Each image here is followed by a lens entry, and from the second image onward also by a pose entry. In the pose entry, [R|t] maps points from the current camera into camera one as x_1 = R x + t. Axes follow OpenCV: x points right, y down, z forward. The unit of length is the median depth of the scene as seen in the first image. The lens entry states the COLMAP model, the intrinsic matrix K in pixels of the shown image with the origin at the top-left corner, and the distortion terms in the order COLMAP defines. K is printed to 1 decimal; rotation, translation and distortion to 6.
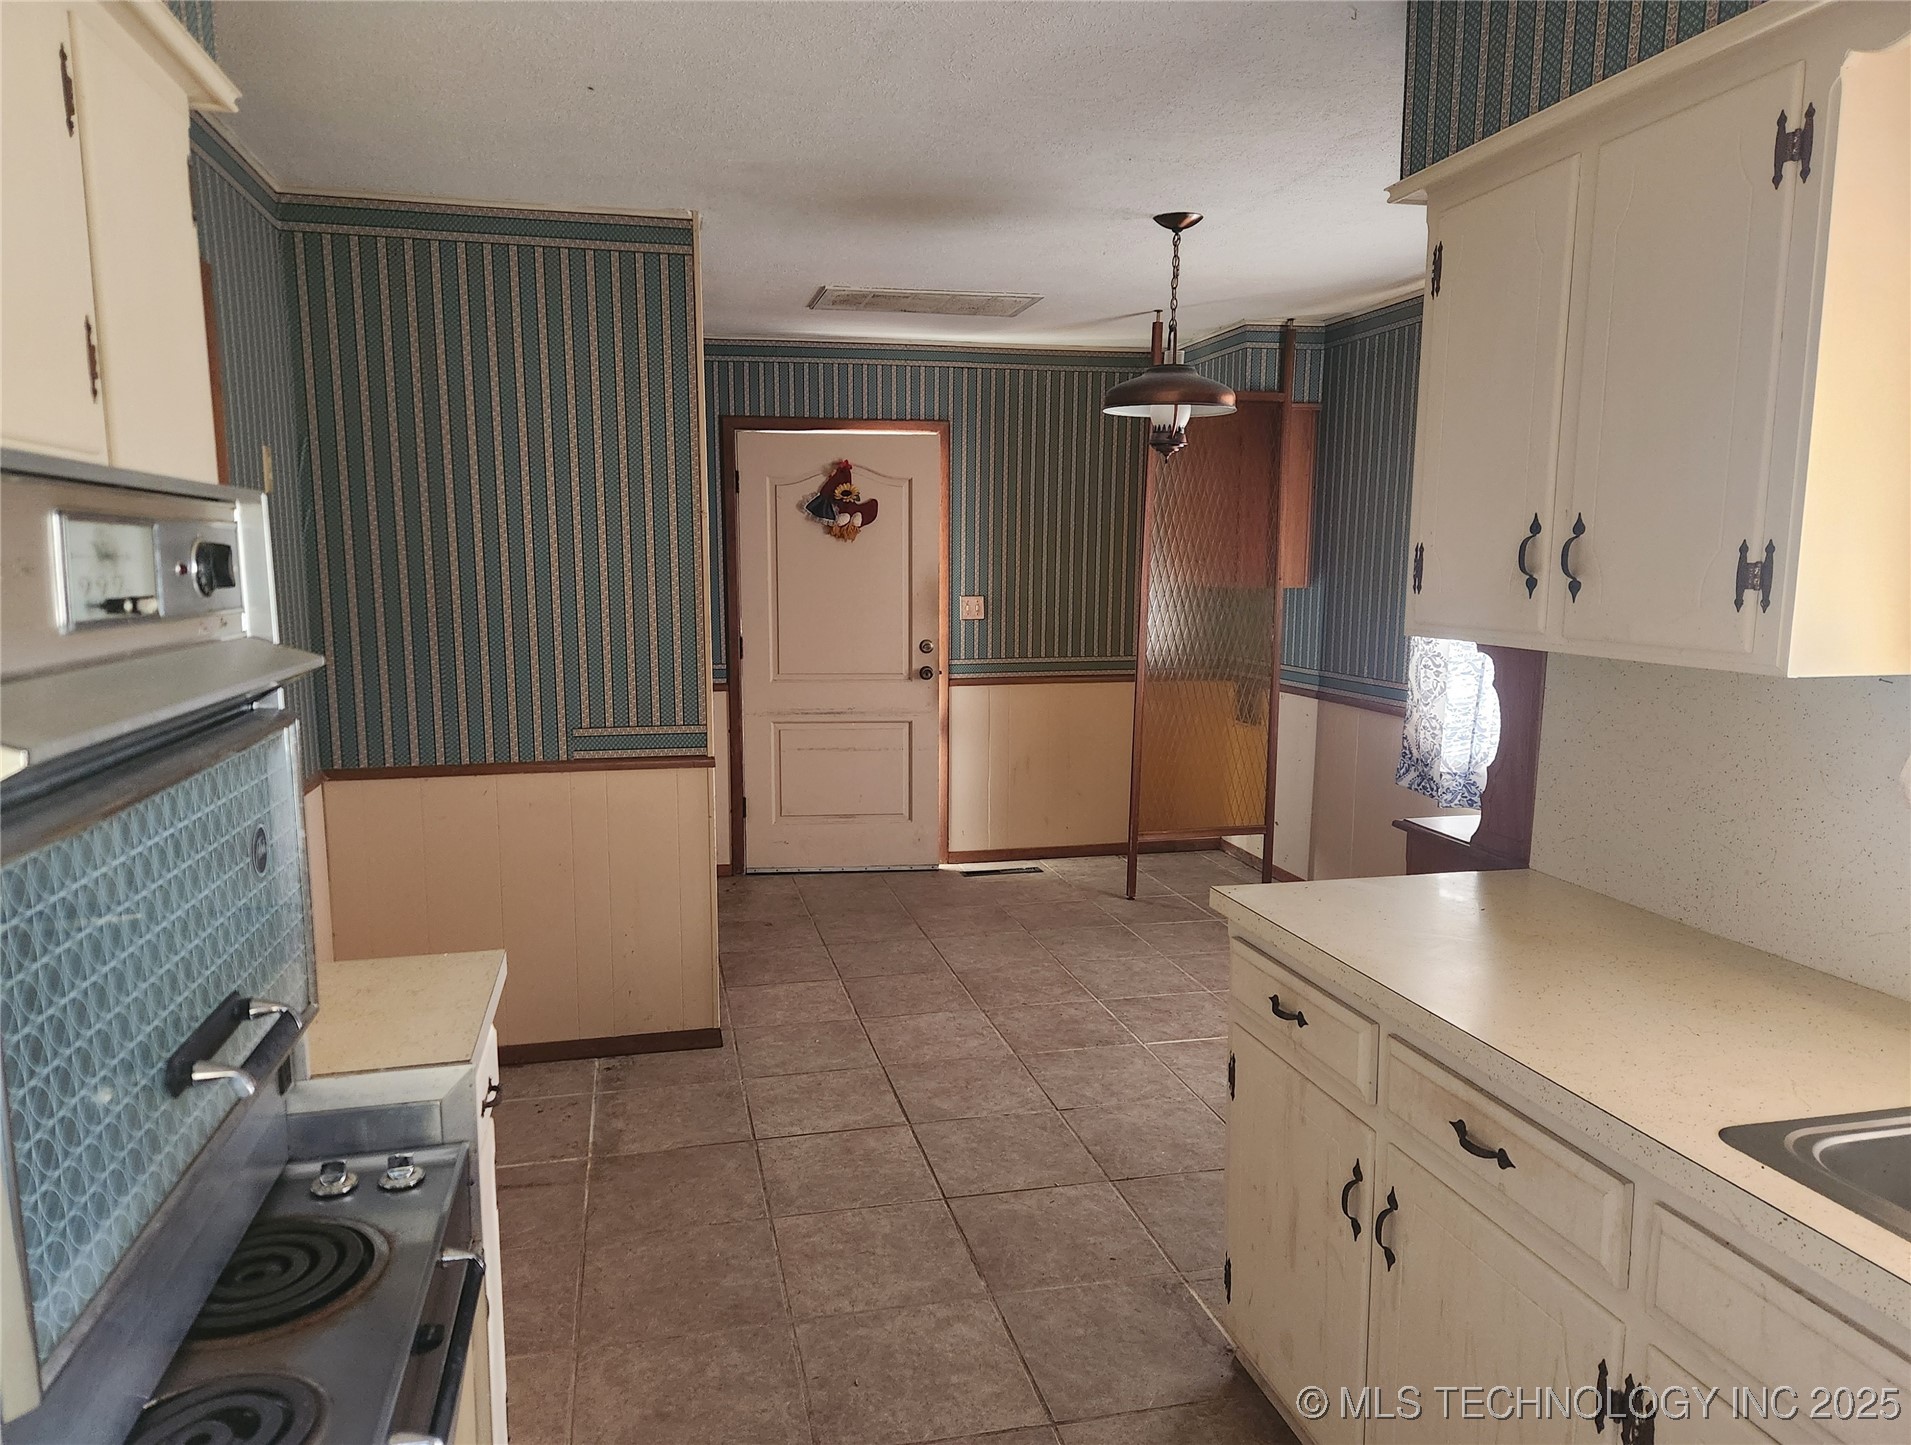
lens RADIAL K [[1294.4, 0, 942.5], [0, 1294.4, 758.7], [0, 0, 1]] dist [0.093102, 0.000429]
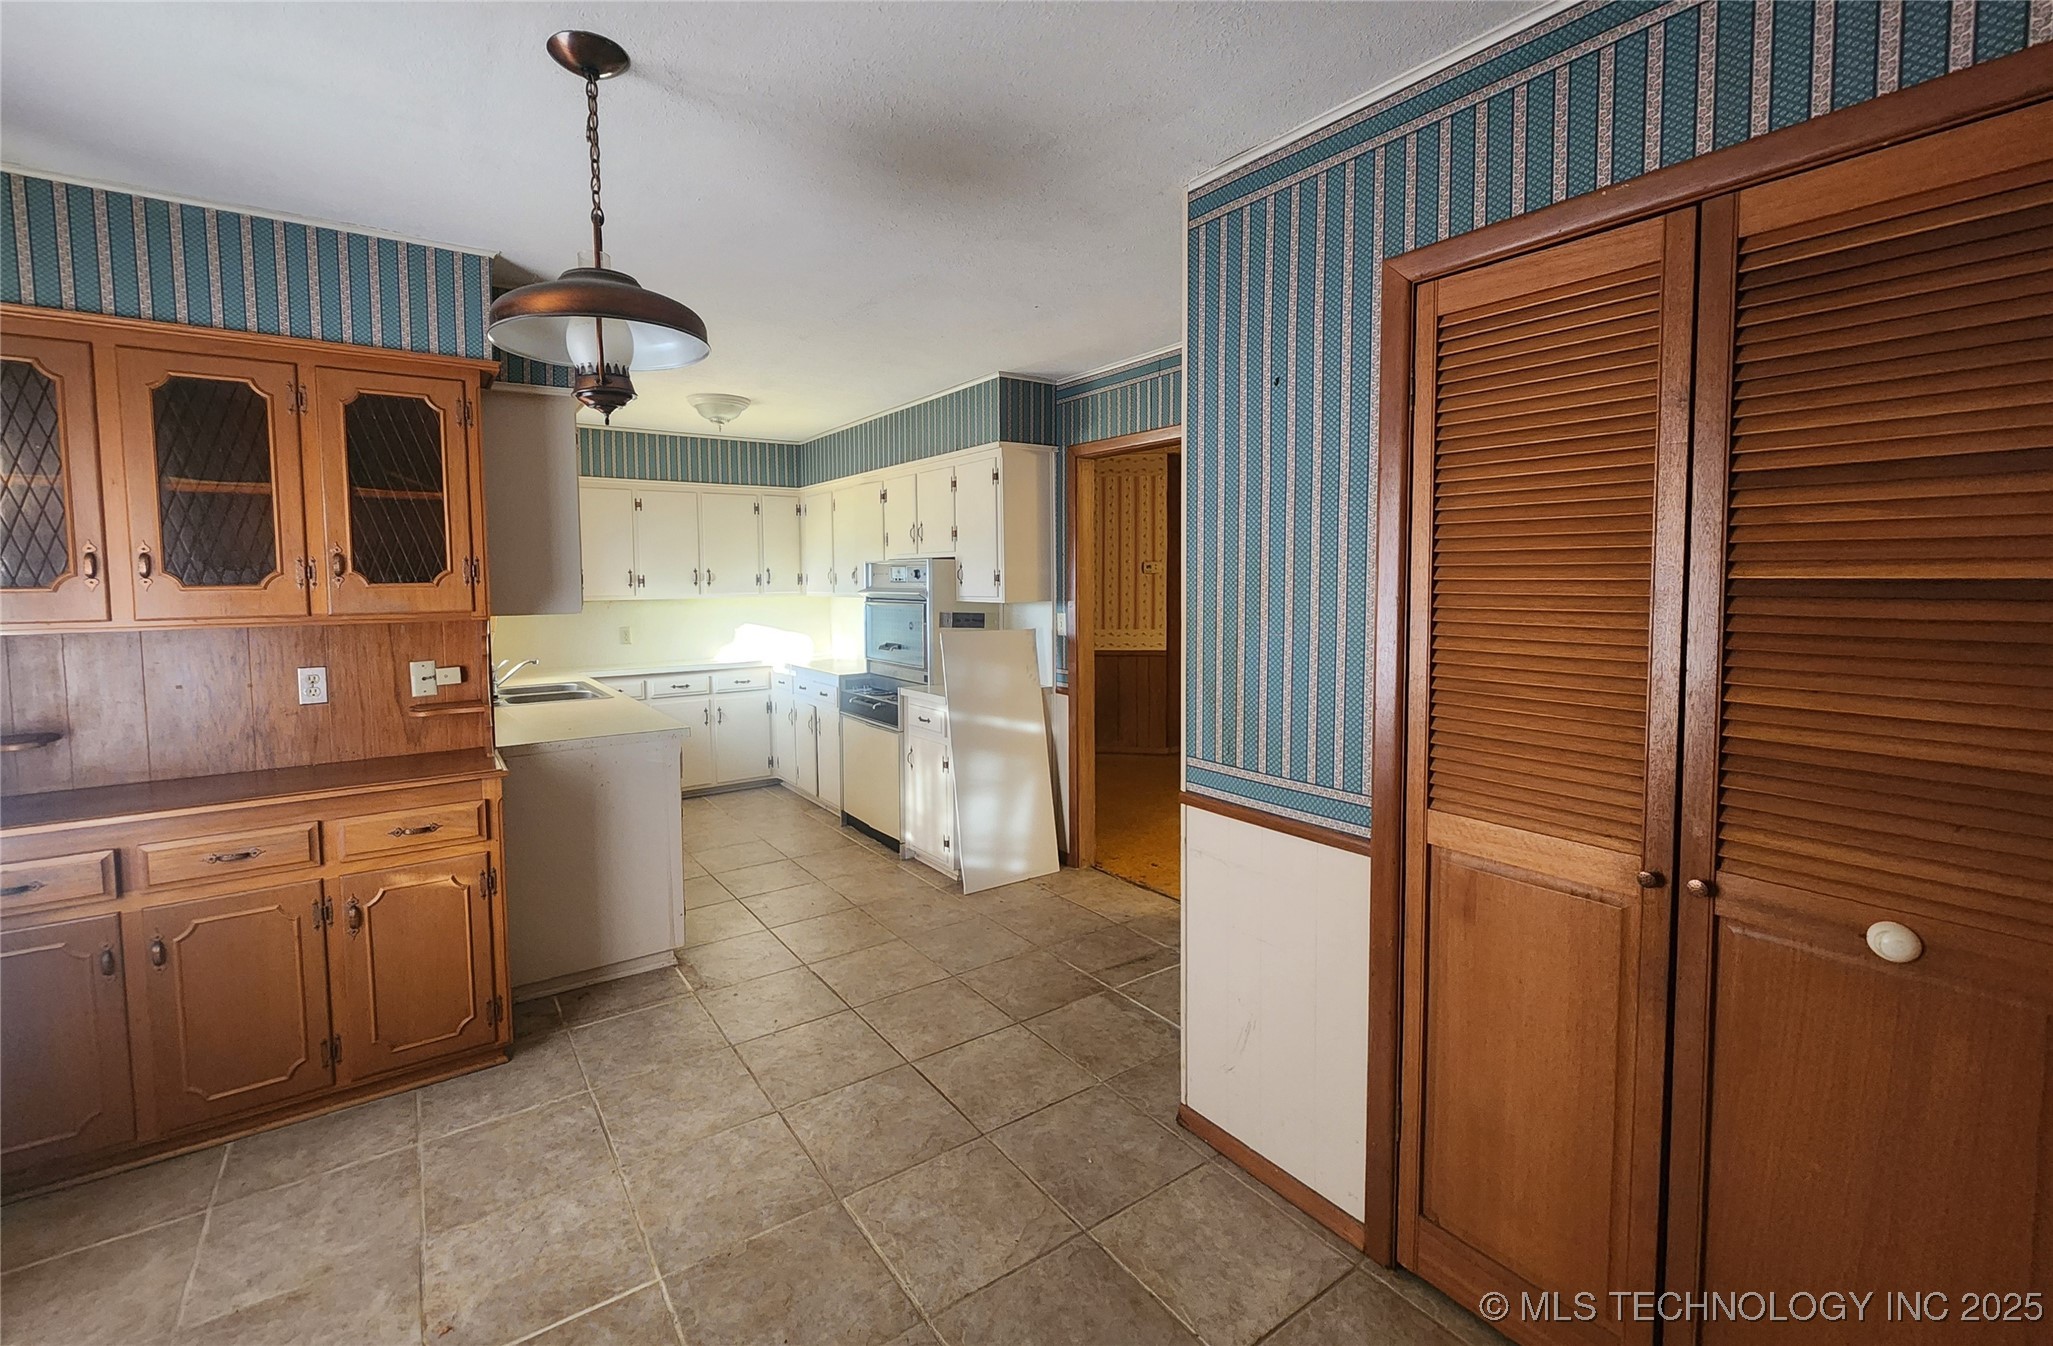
lens RADIAL K [[867.1, 0, 1000.7], [0, 867.1, 625.6], [0, 0, 1]] dist [0.004181, 0.000157]
pose [[-0.930081, 0.027373, -0.366334, 0.101572], [-0.049844, 0.978595, 0.199669, -0.150779], [0.363958, 0.203968, -0.908808, 0.991916]]
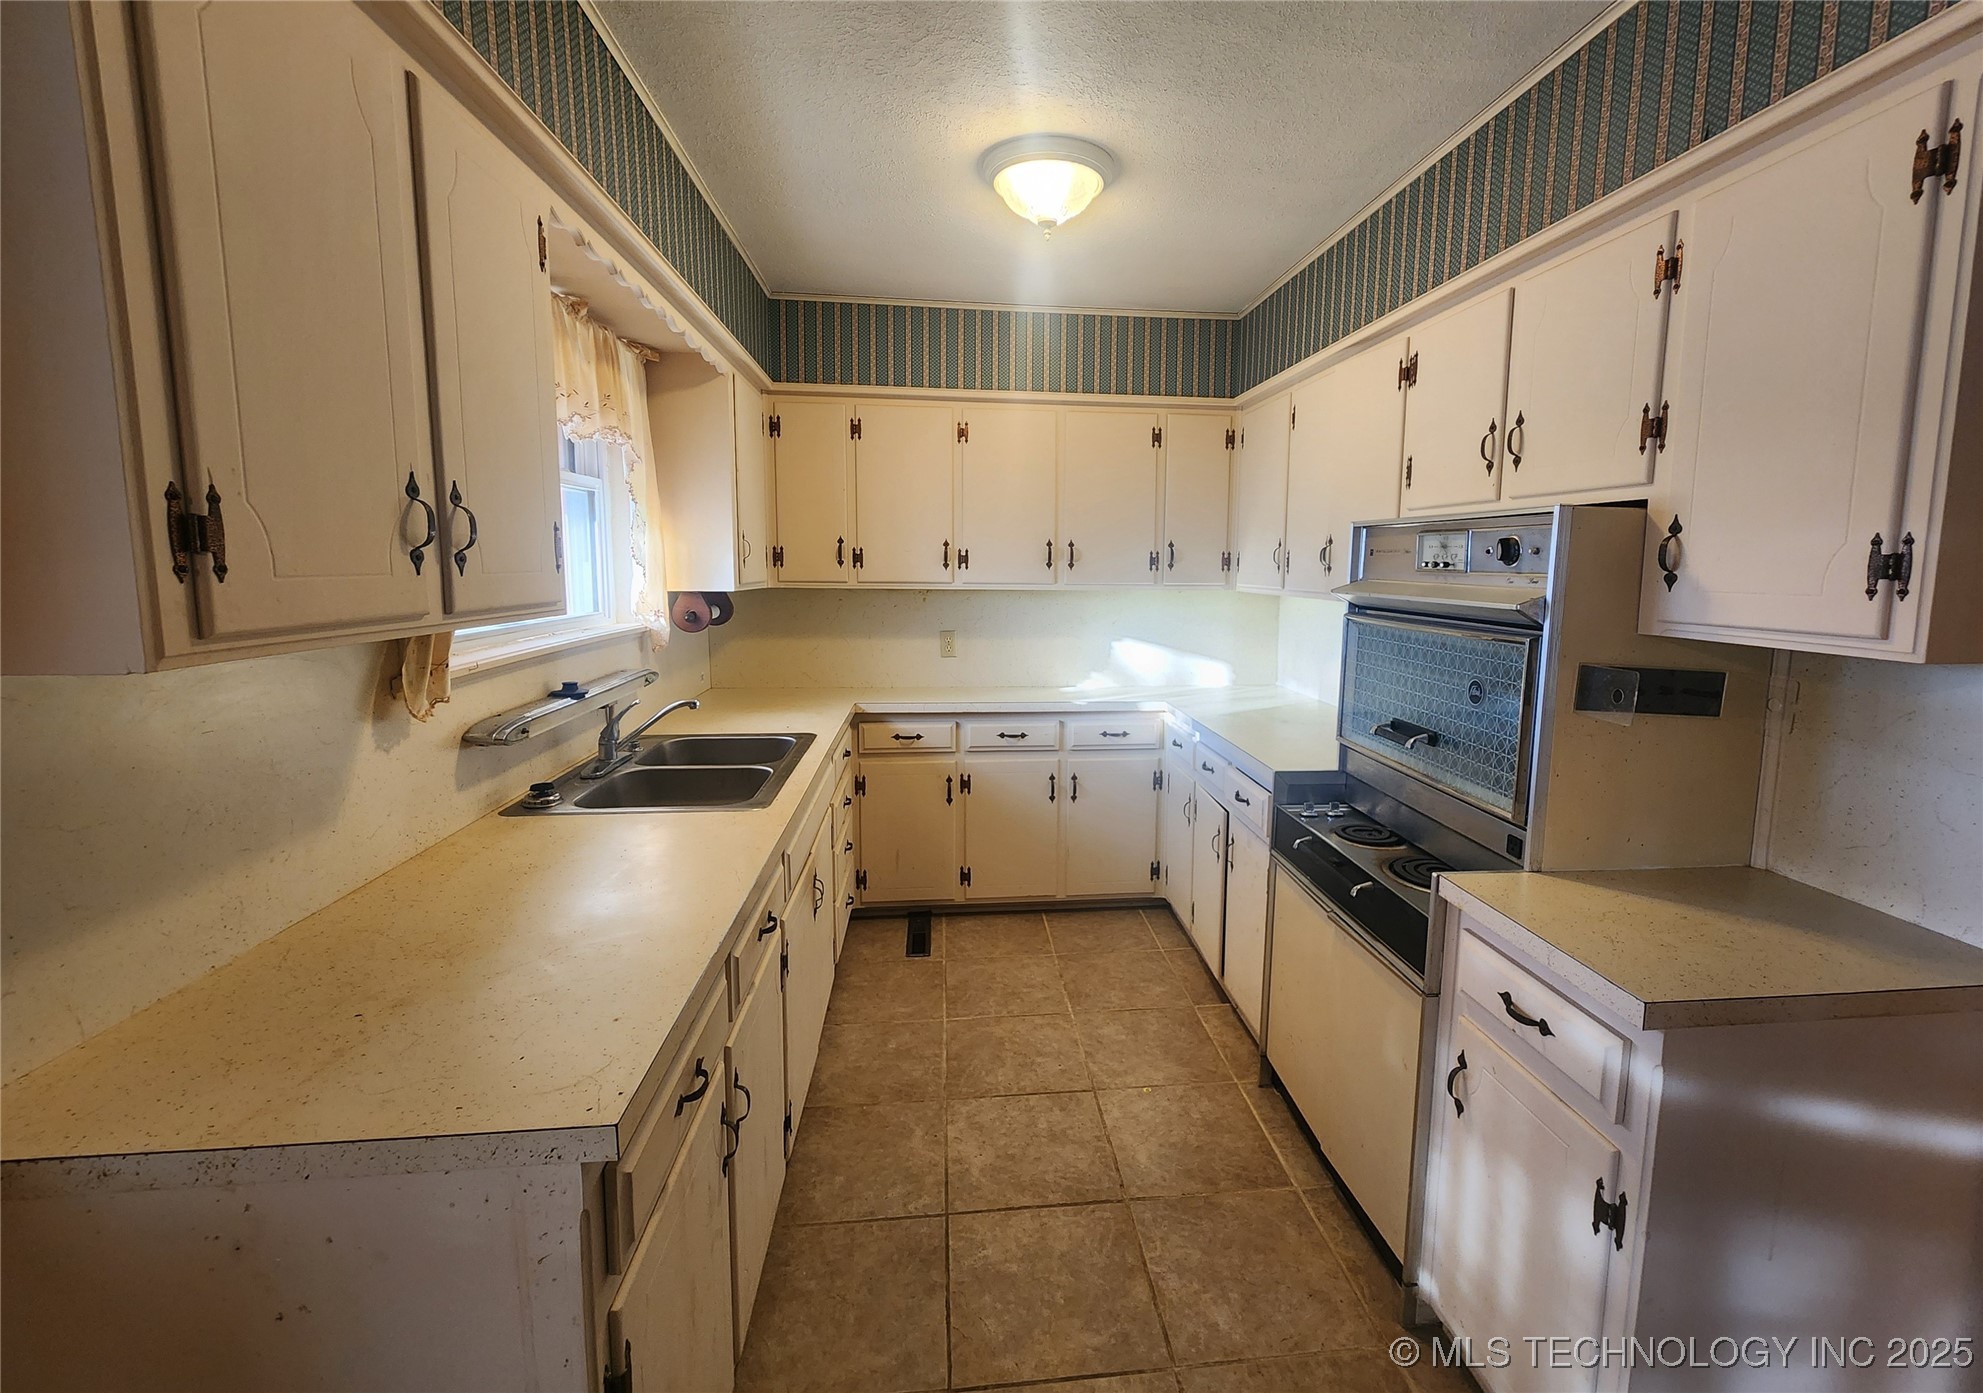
lens RADIAL K [[842.8, 0, 1042.5], [0, 842.8, 663.2], [0, 0, 1]] dist [0.001030, 0.000045]
pose [[-0.993830, -0.027318, 0.107493, -0.000886], [0.003053, 0.962088, 0.272724, -0.073132], [-0.110868, 0.271369, -0.956068, 0.512169]]
